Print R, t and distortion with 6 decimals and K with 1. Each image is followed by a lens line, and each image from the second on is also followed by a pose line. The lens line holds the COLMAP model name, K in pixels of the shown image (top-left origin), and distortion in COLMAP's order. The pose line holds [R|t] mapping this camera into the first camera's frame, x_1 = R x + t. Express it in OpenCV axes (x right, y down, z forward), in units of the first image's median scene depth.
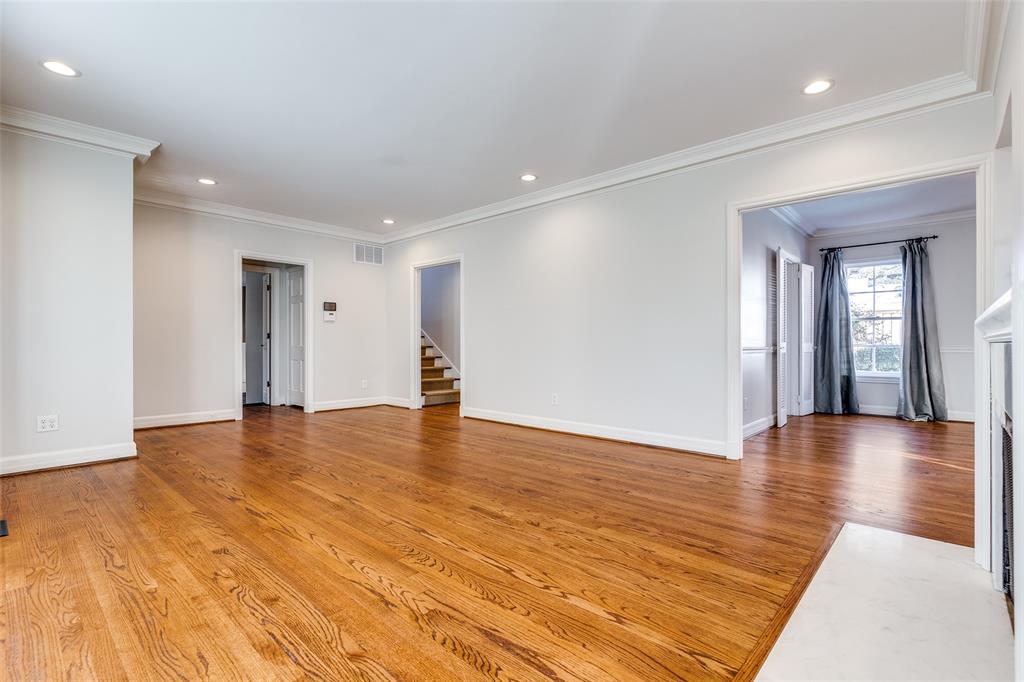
lens RADIAL K [[469.0, 0, 513.4], [0, 469.0, 343.1], [0, 0, 1]] dist [-0.004906, 0.001422]
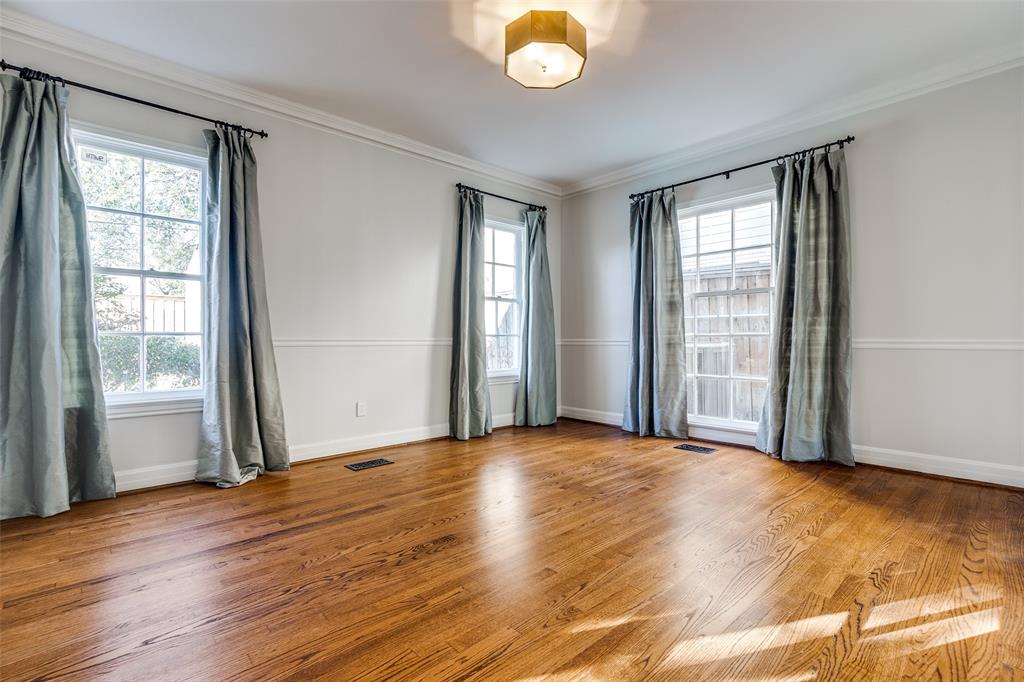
lens RADIAL K [[469.0, 0, 518.0], [0, 469.0, 338.1], [0, 0, 1]] dist [-0.004906, 0.001422]
pose [[0.076233, -0.004893, 0.997078, 0.367437], [-0.012581, 0.999904, 0.005869, 0.003920], [-0.997011, -0.012992, 0.076164, 0.638392]]
